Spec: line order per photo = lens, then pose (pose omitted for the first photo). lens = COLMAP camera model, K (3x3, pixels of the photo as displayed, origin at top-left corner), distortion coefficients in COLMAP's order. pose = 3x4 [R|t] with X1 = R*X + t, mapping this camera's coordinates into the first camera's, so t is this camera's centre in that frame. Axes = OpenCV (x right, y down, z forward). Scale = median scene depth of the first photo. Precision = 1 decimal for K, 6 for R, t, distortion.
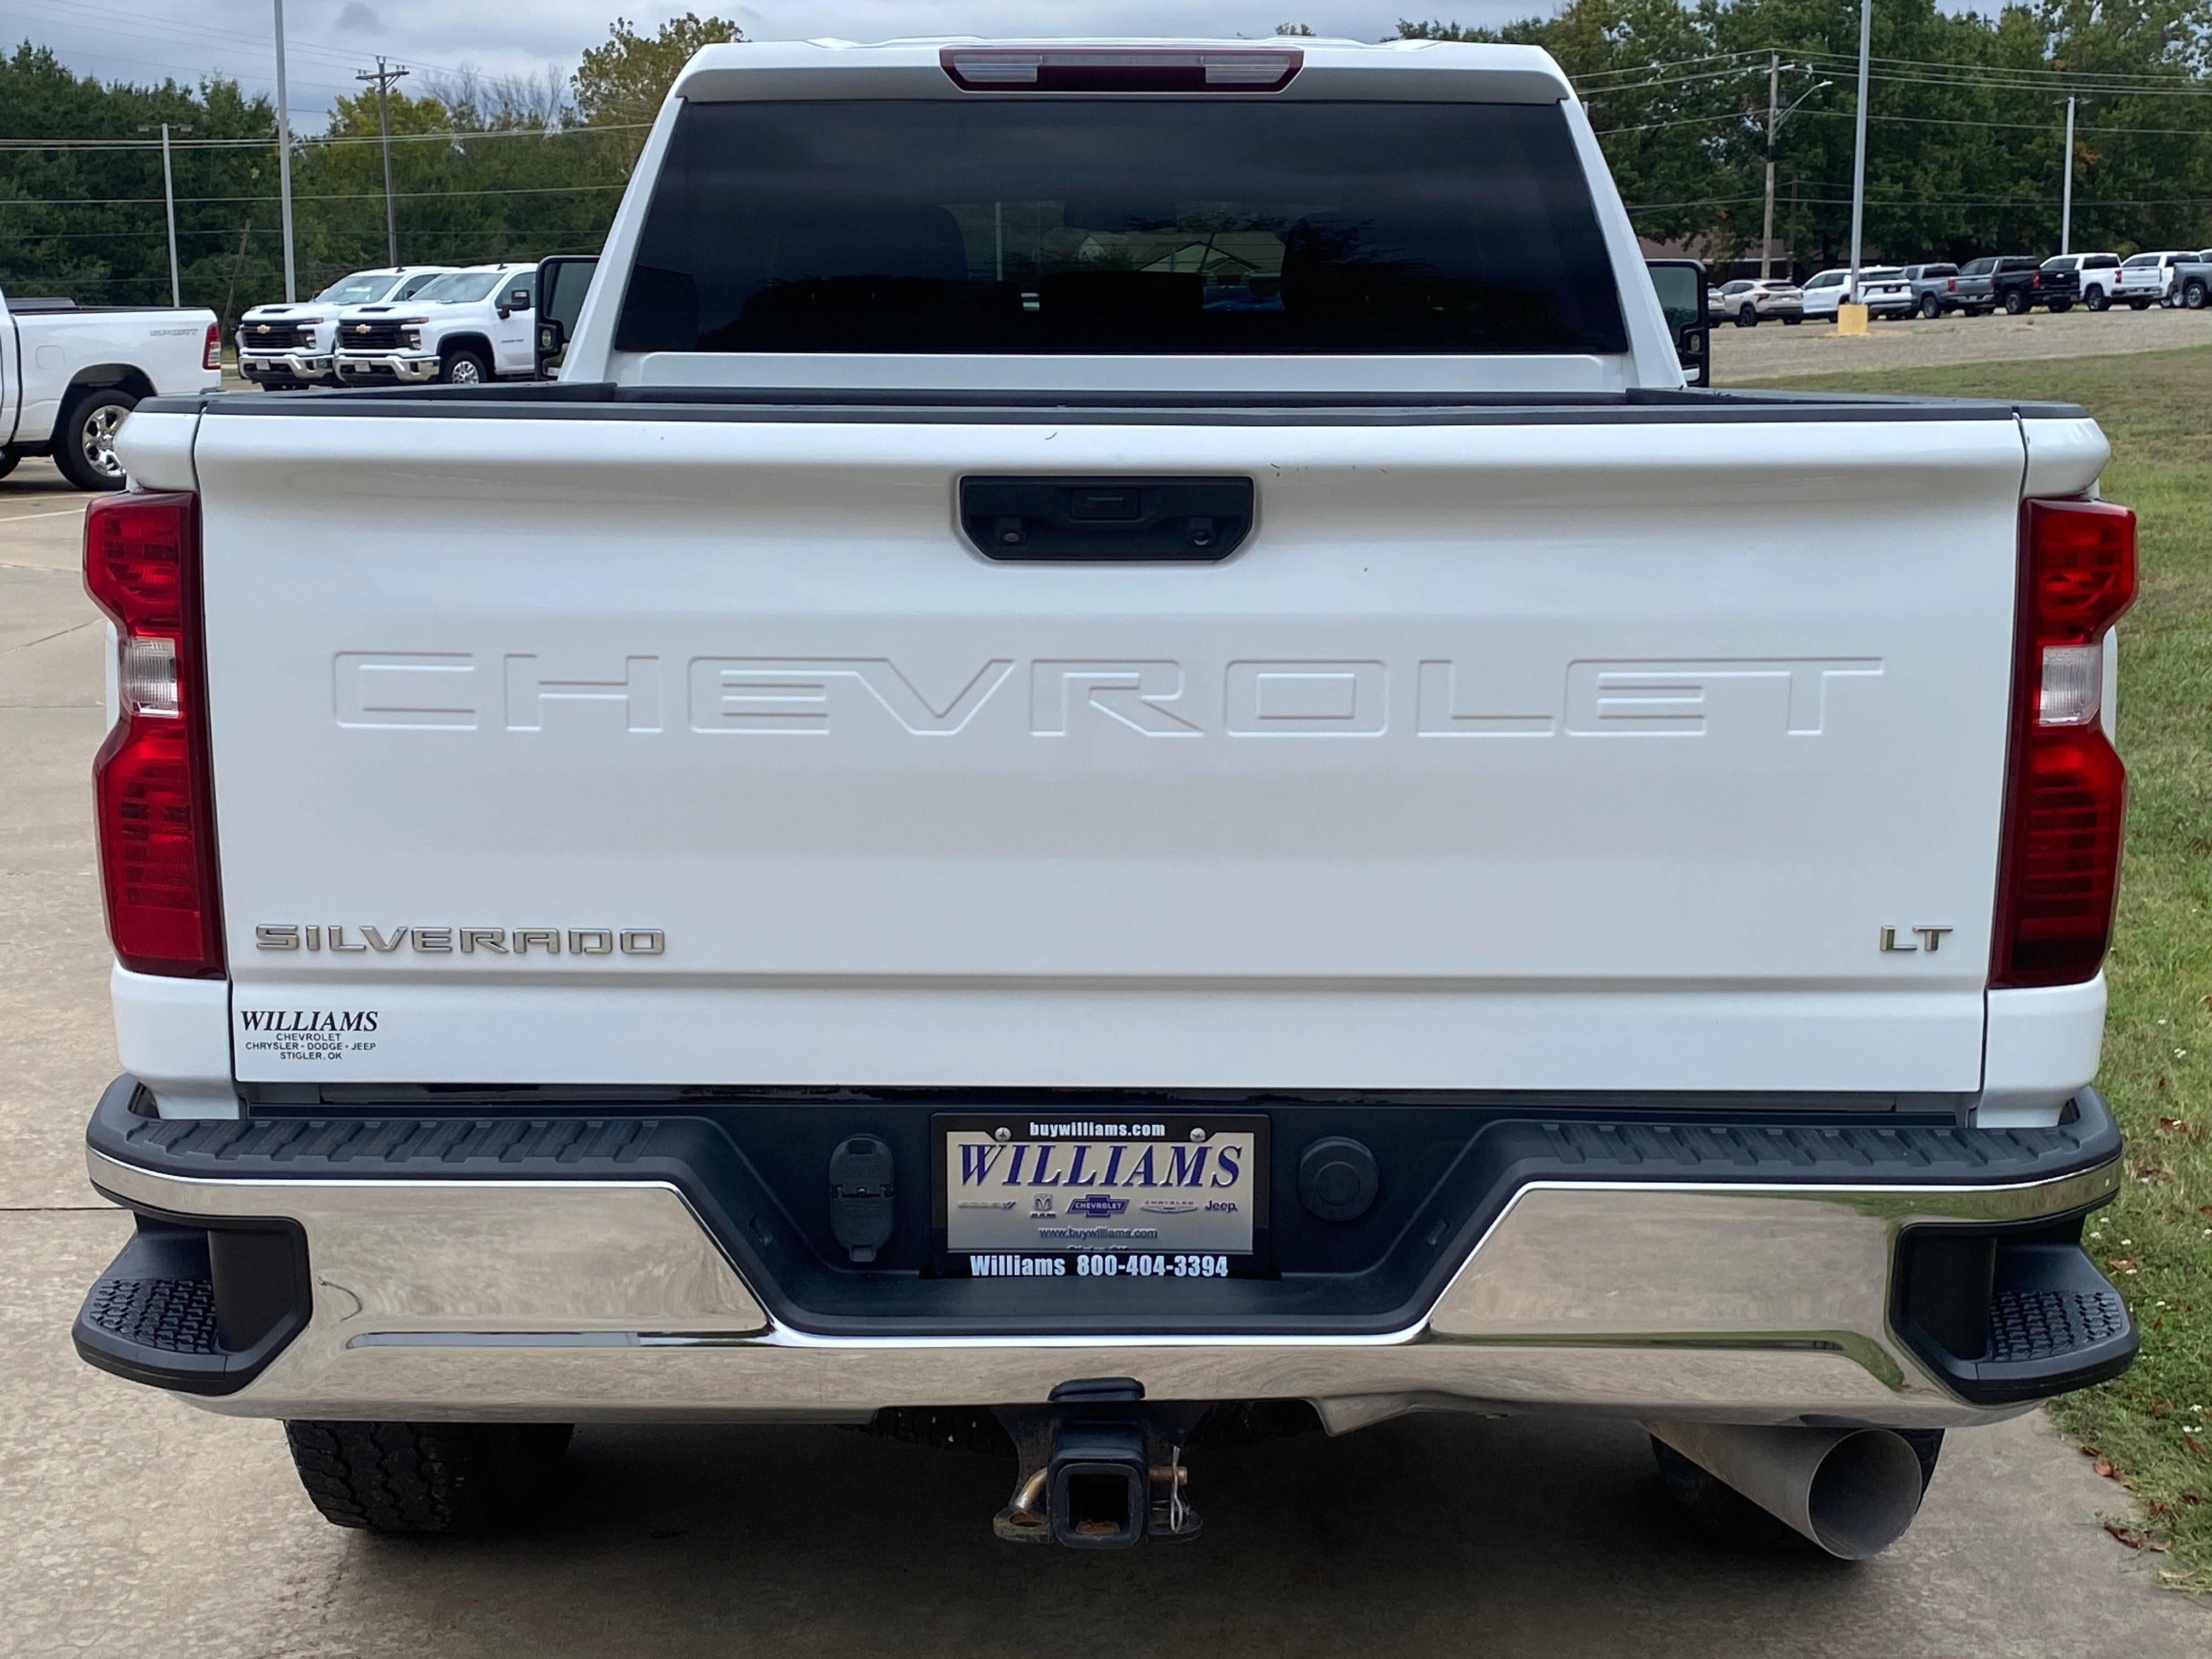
lens RADIAL K [[2970.8, 0, 1065.6], [0, 2970.8, 834.1], [0, 0, 1]] dist [0.143228, -0.371333]
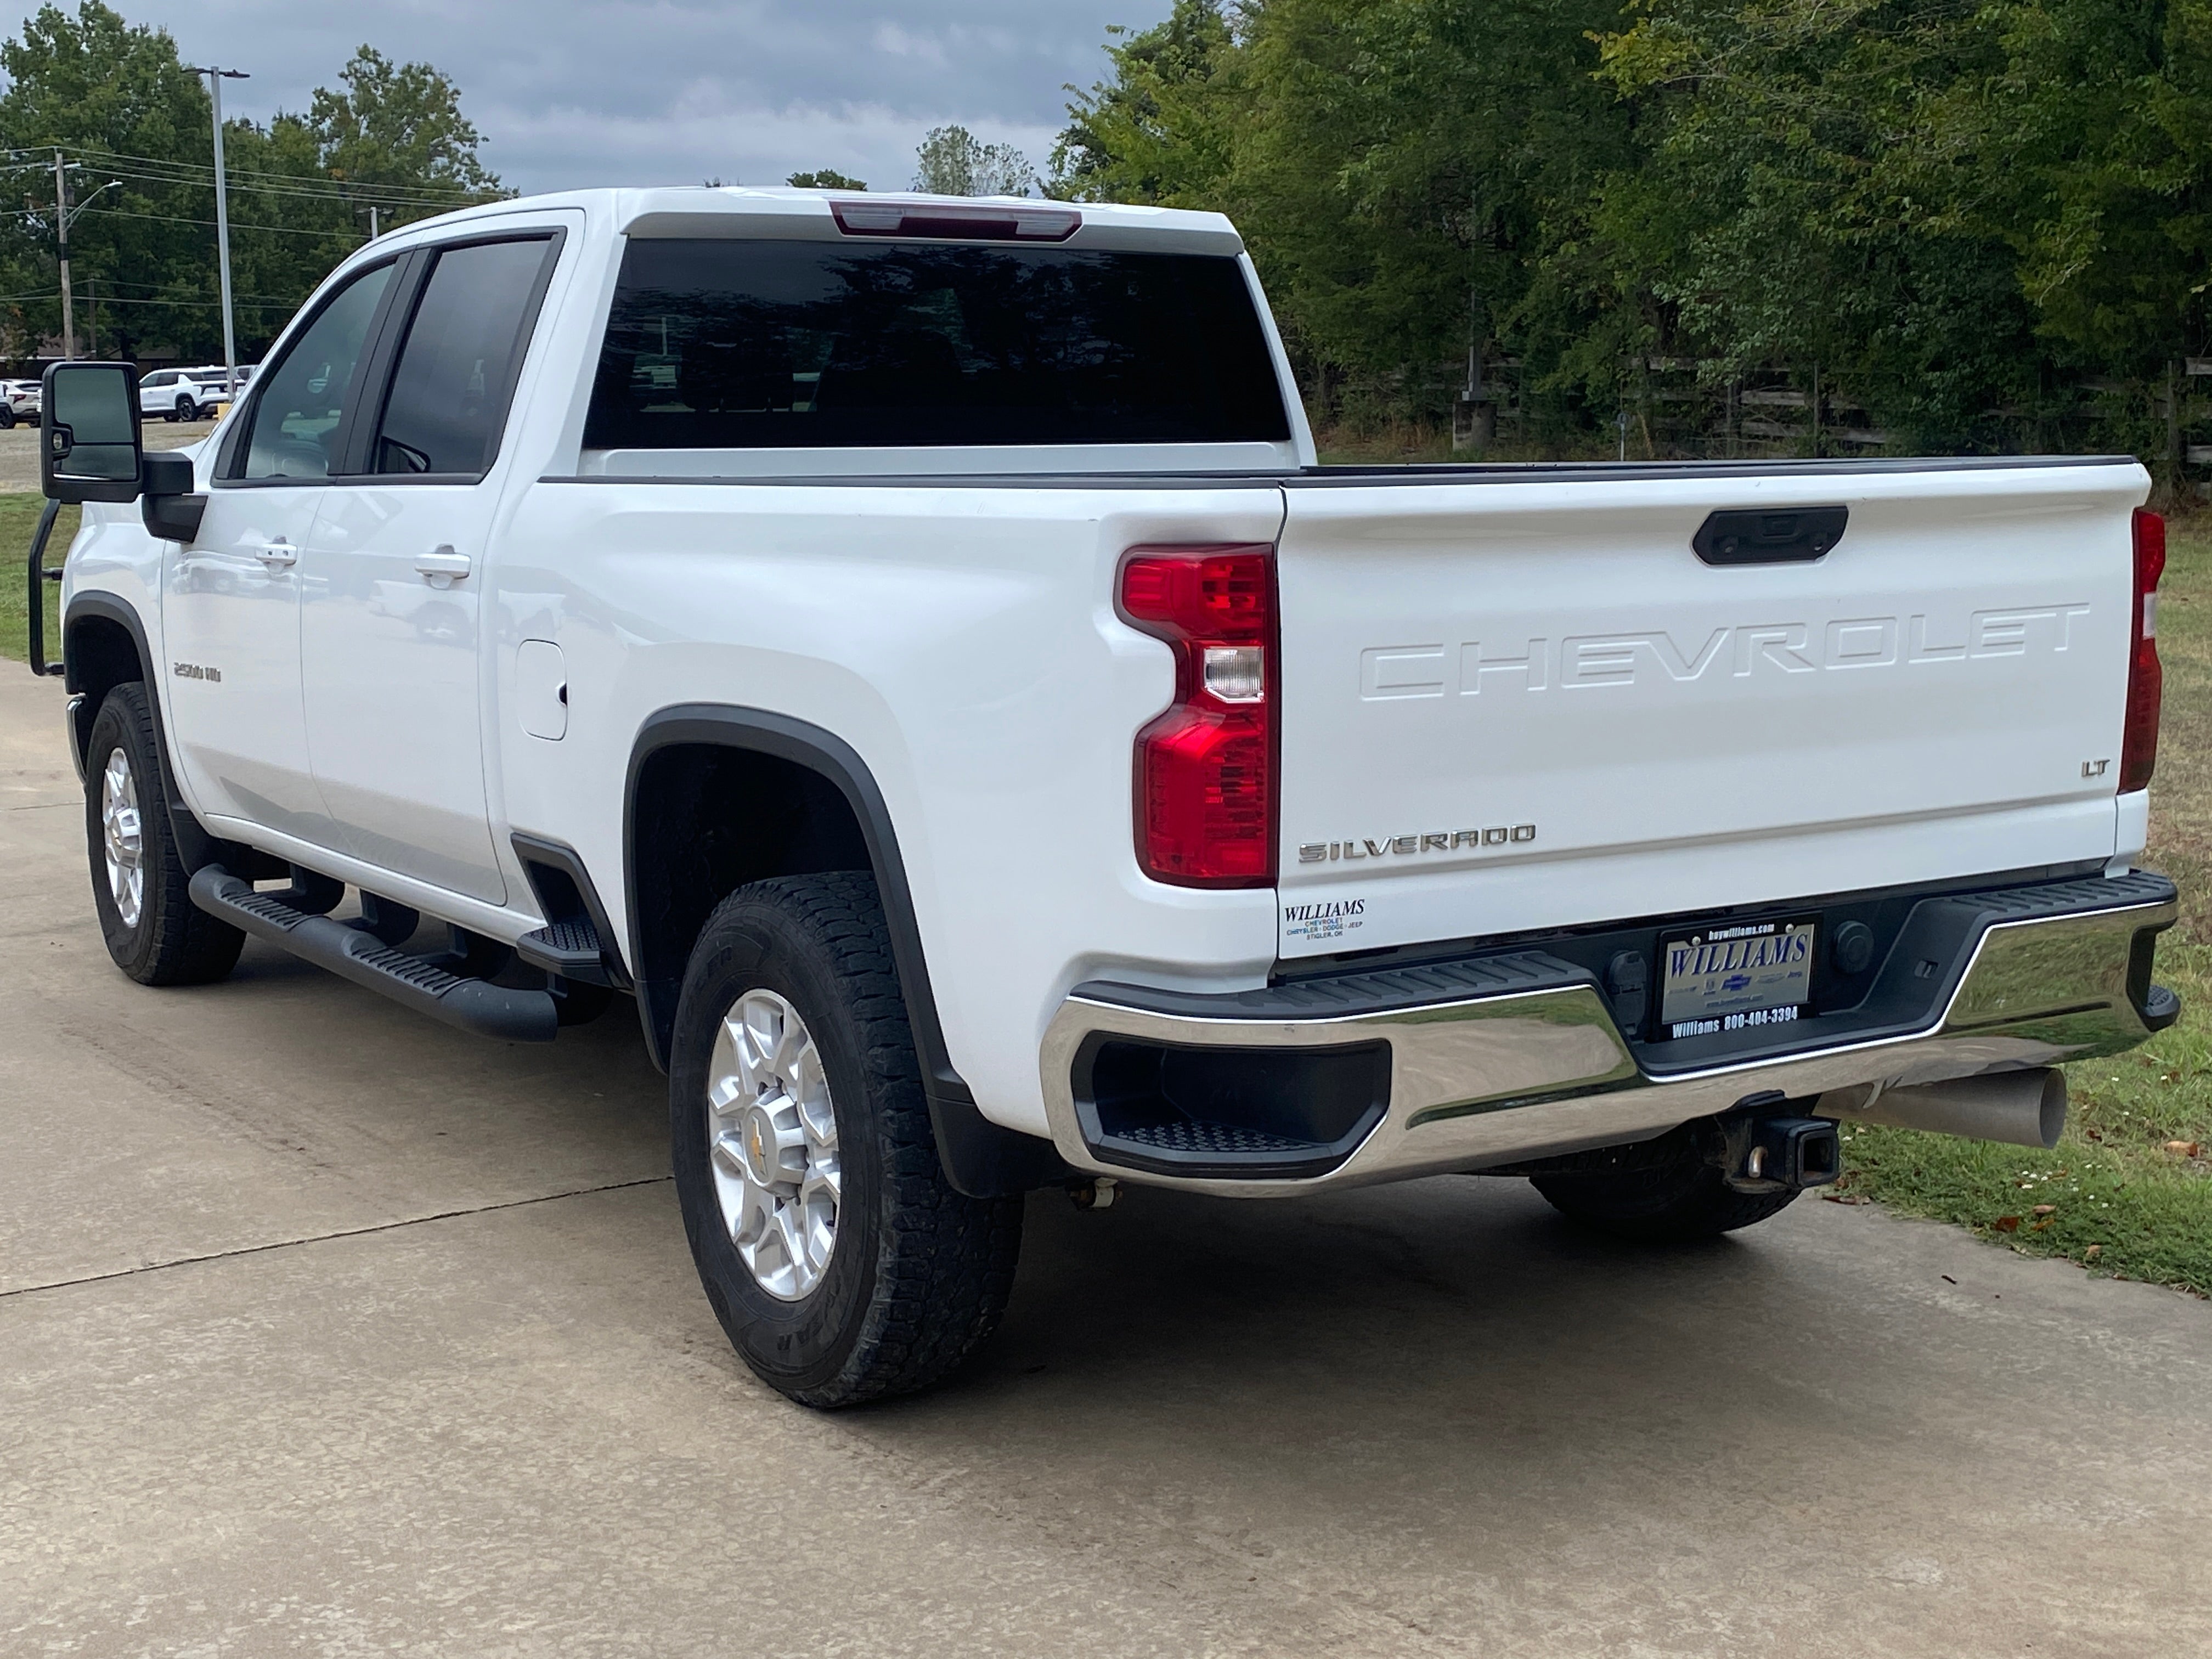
lens RADIAL K [[2970.8, 0, 1065.6], [0, 2970.8, 834.1], [0, 0, 1]] dist [0.143228, -0.371333]
pose [[0.846432, -0.084207, 0.525797, -0.102490], [0.100988, 0.994882, -0.003240, 0.001704], [-0.522833, 0.055841, 0.850604, -0.013339]]
